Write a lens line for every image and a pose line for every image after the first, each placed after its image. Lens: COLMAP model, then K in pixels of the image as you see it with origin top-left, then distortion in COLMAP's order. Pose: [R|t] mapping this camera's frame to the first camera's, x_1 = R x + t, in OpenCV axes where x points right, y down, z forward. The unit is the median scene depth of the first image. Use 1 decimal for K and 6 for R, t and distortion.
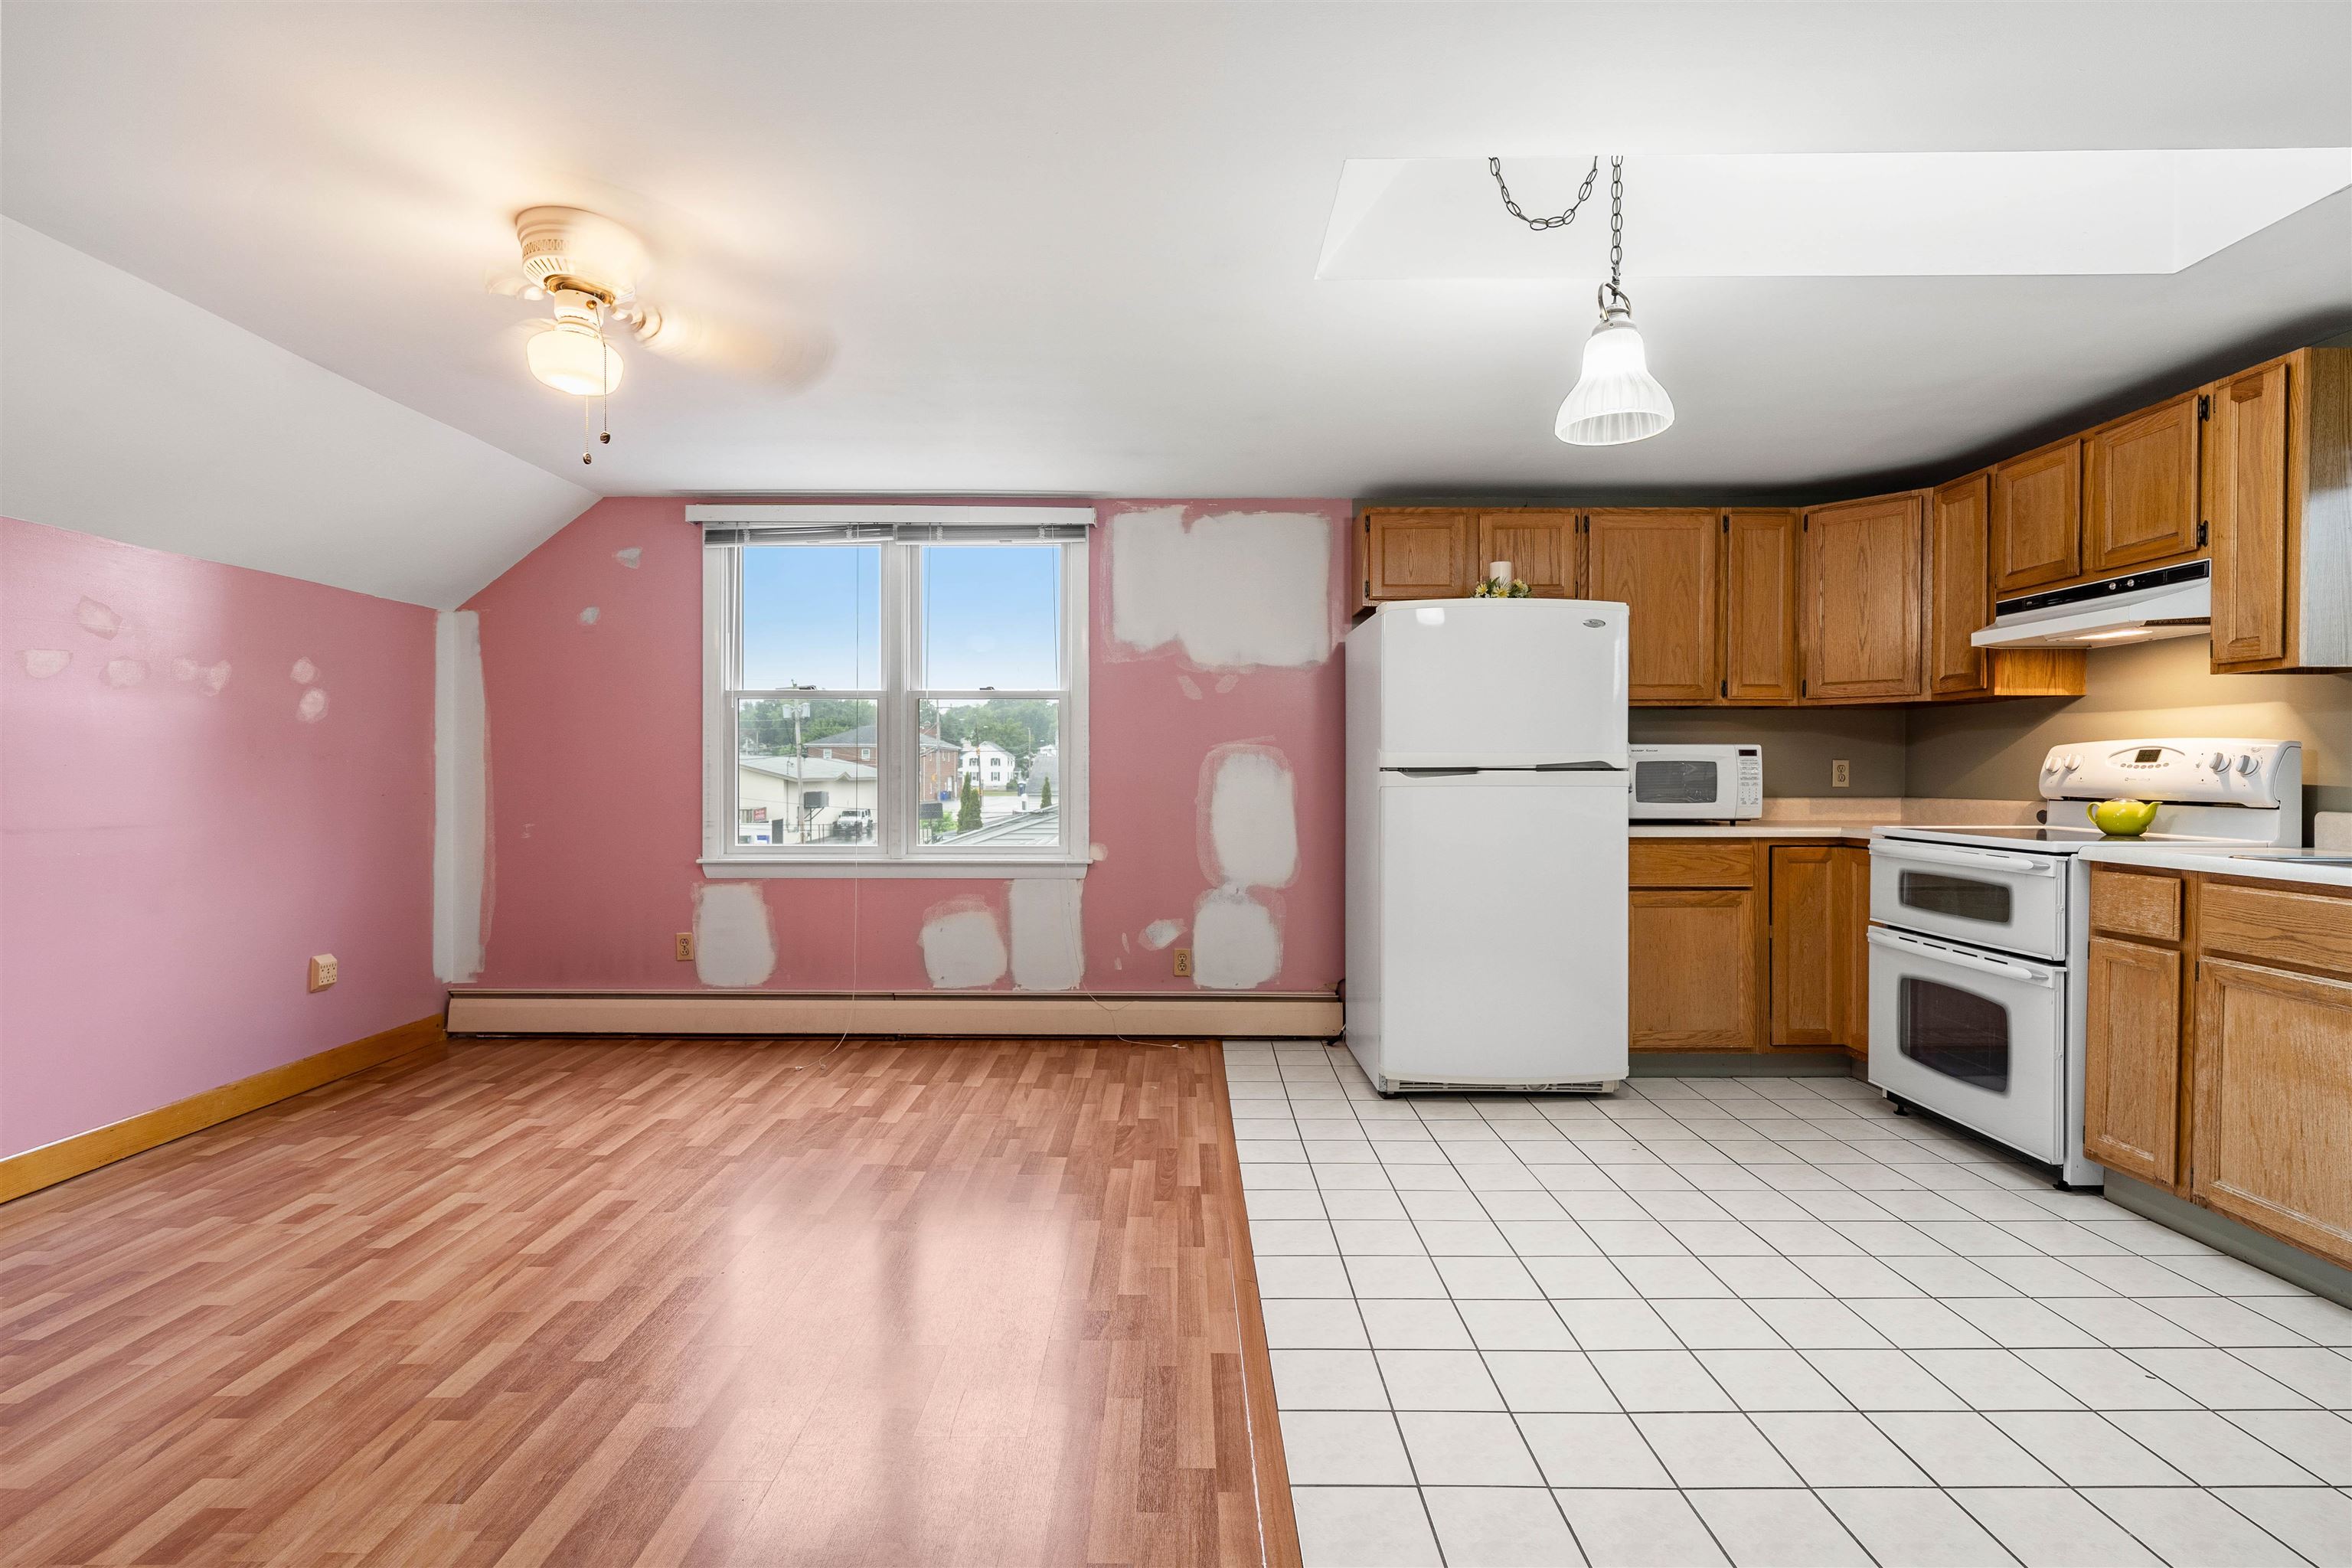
lens RADIAL K [[1117.6, 0, 1175.6], [0, 1117.6, 785.4], [0, 0, 1]] dist [0.002151, -0.000417]
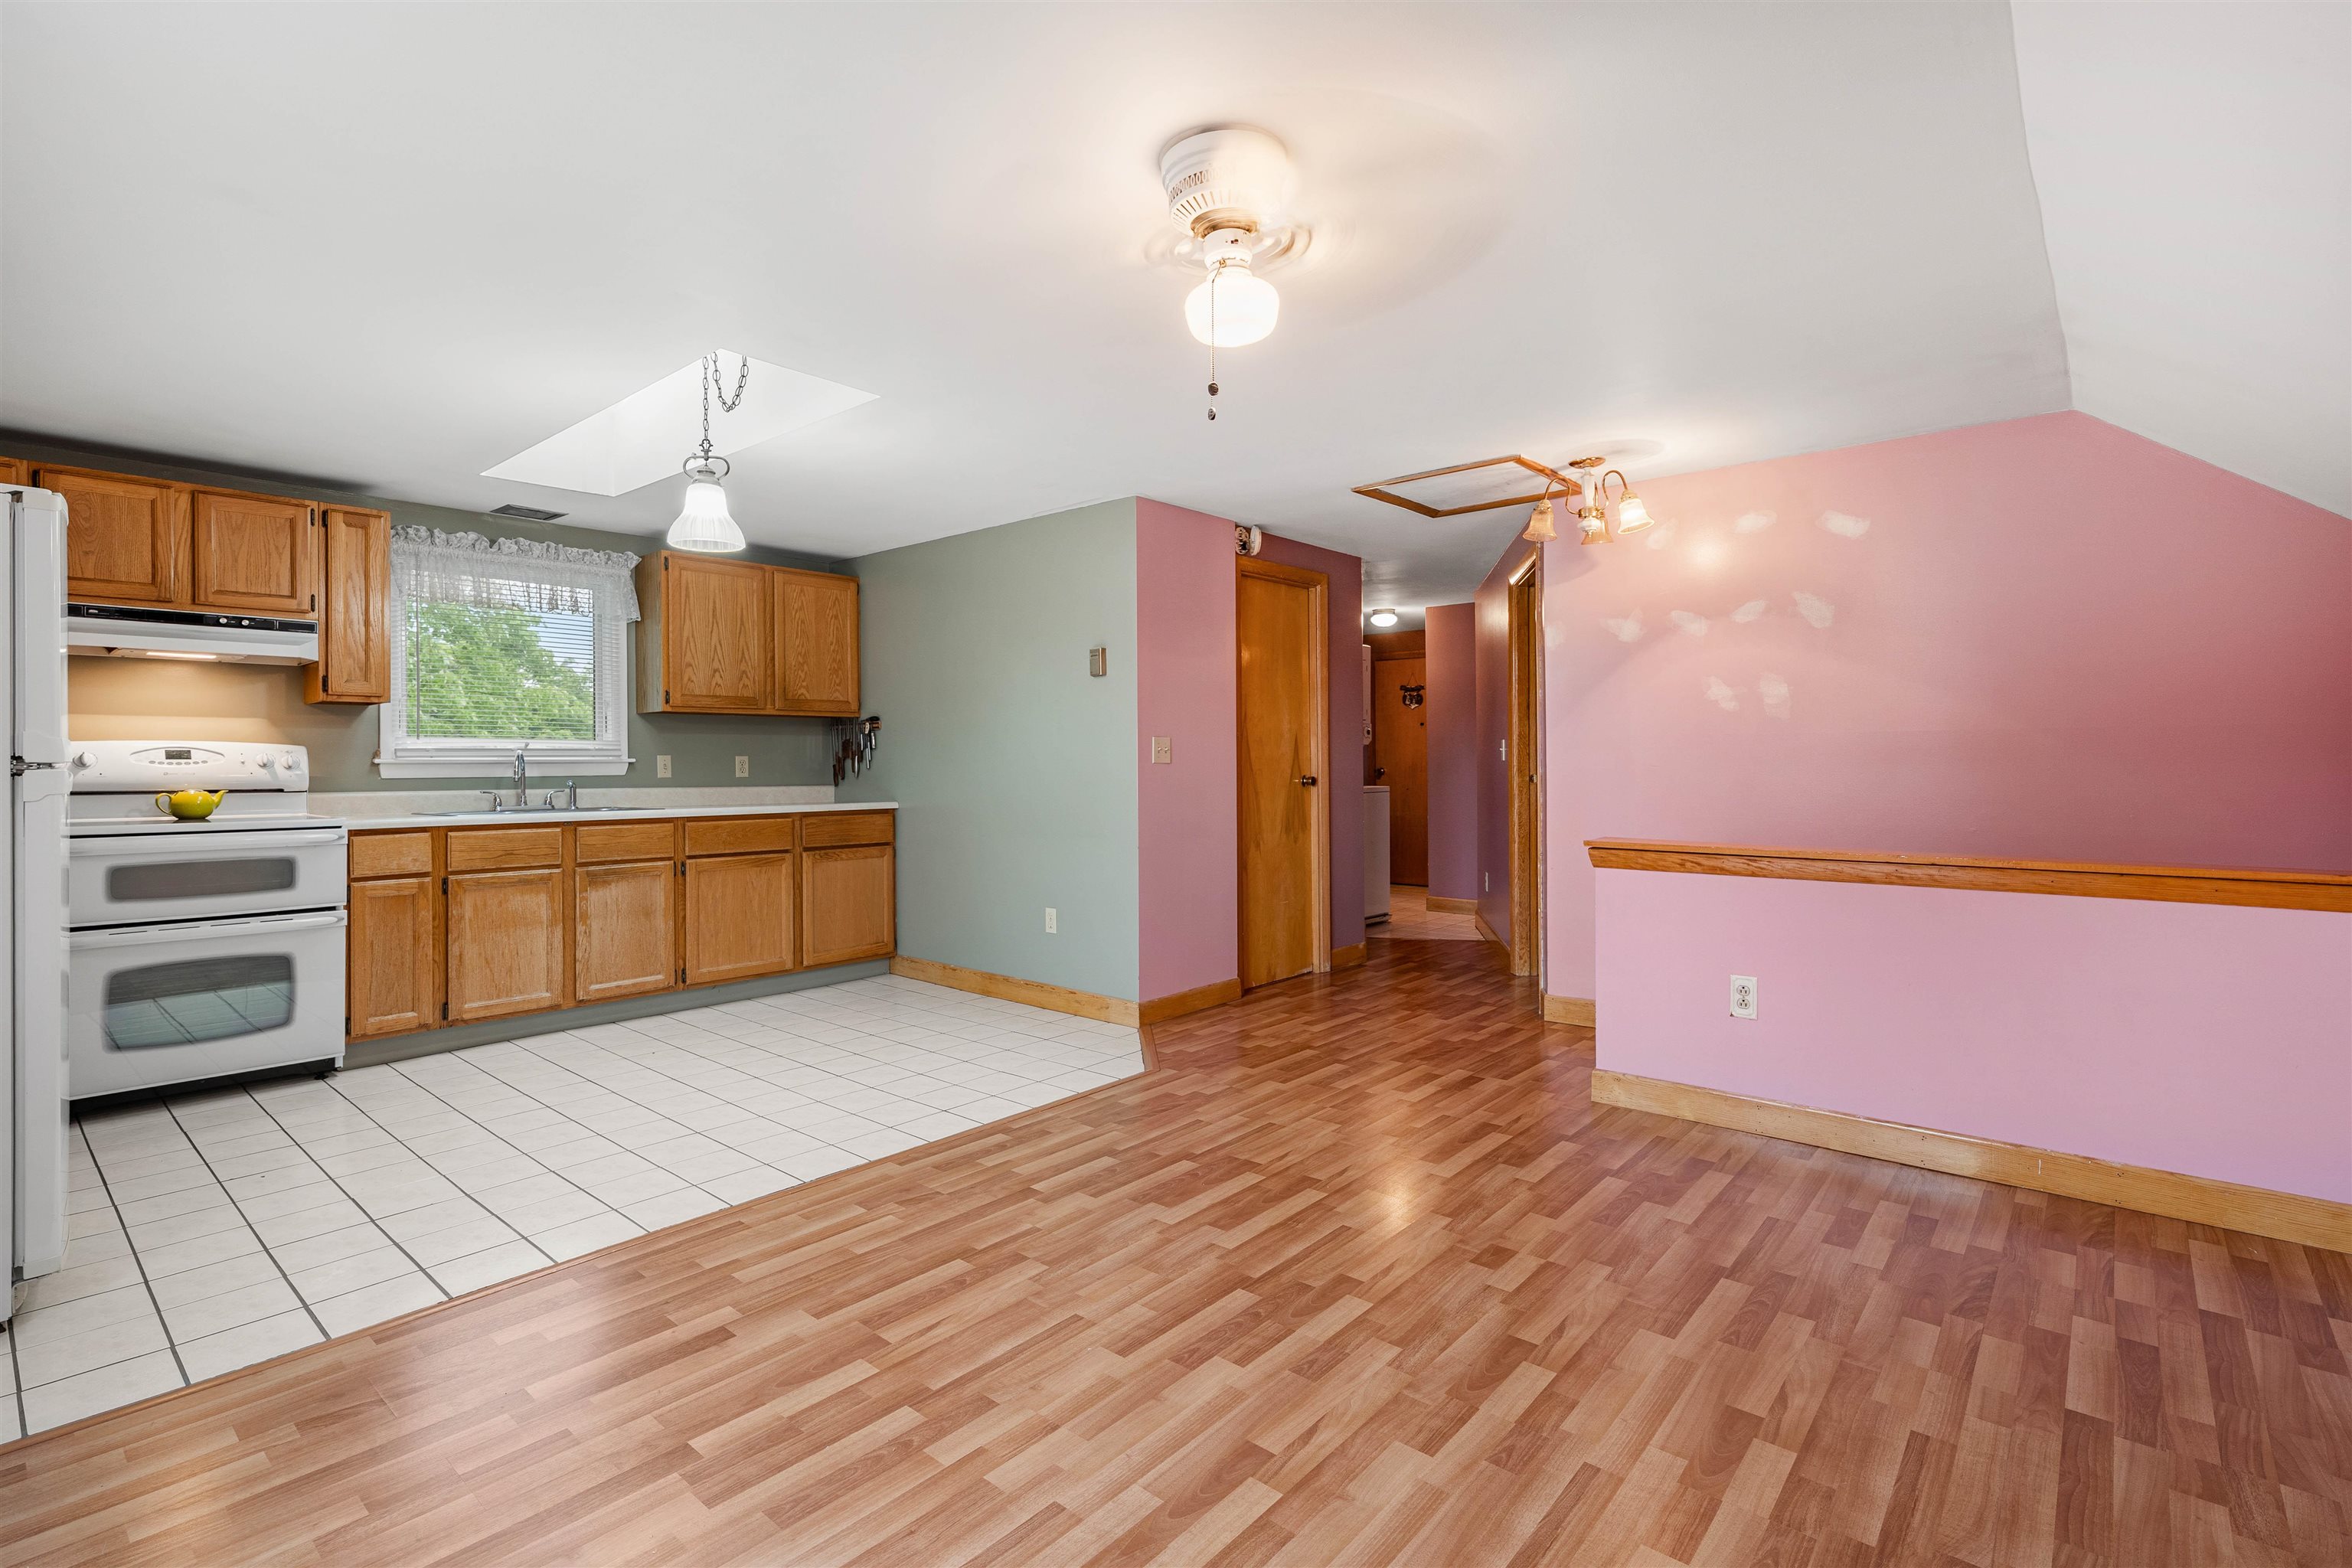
lens RADIAL K [[1073.6, 0, 1179.8], [0, 1073.6, 758.8], [0, 0, 1]] dist [0.004142, -0.001944]
pose [[-0.764534, 0.004349, 0.644569, -0.674643], [0.011943, 0.999901, 0.007420, -0.015508], [-0.644473, 0.013371, -0.764510, 1.075651]]
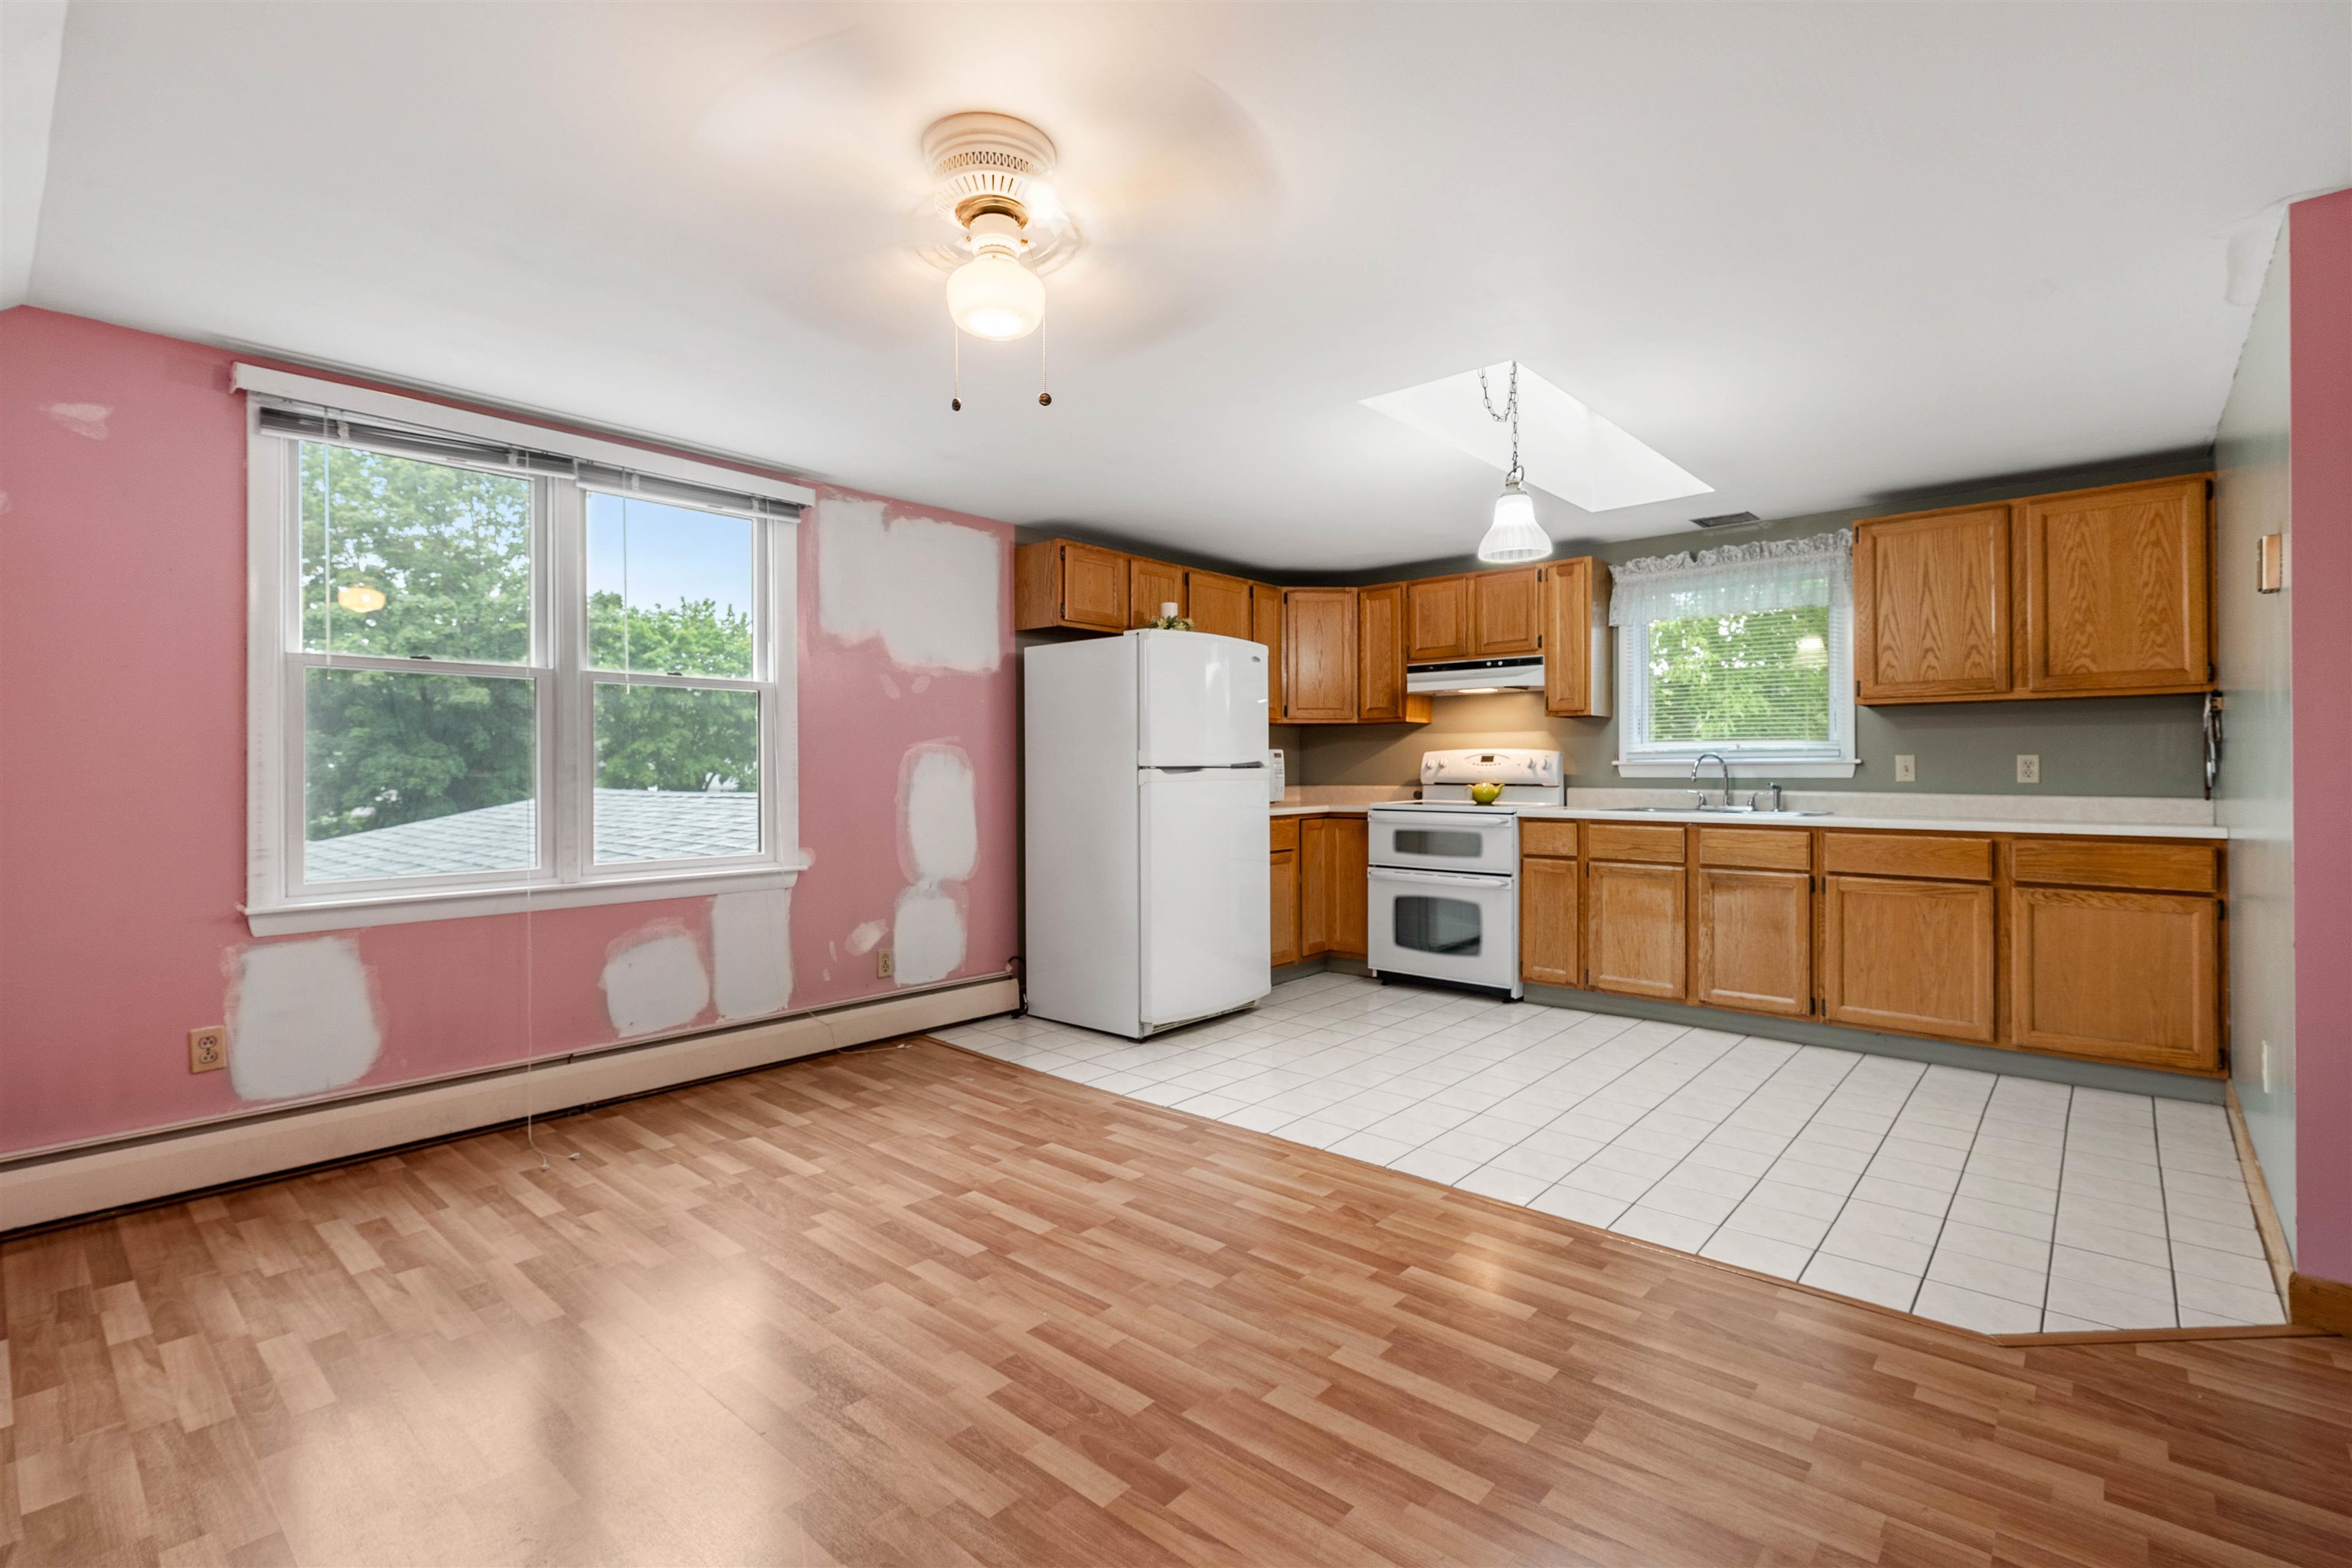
lens RADIAL K [[1073.6, 0, 1179.0], [0, 1073.6, 768.7], [0, 0, 1]] dist [0.004142, -0.001944]
pose [[0.652755, -0.003560, 0.757560, -0.682509], [0.013348, 0.999888, -0.006803, -0.004881], [-0.757451, 0.014552, 0.652730, 0.225620]]
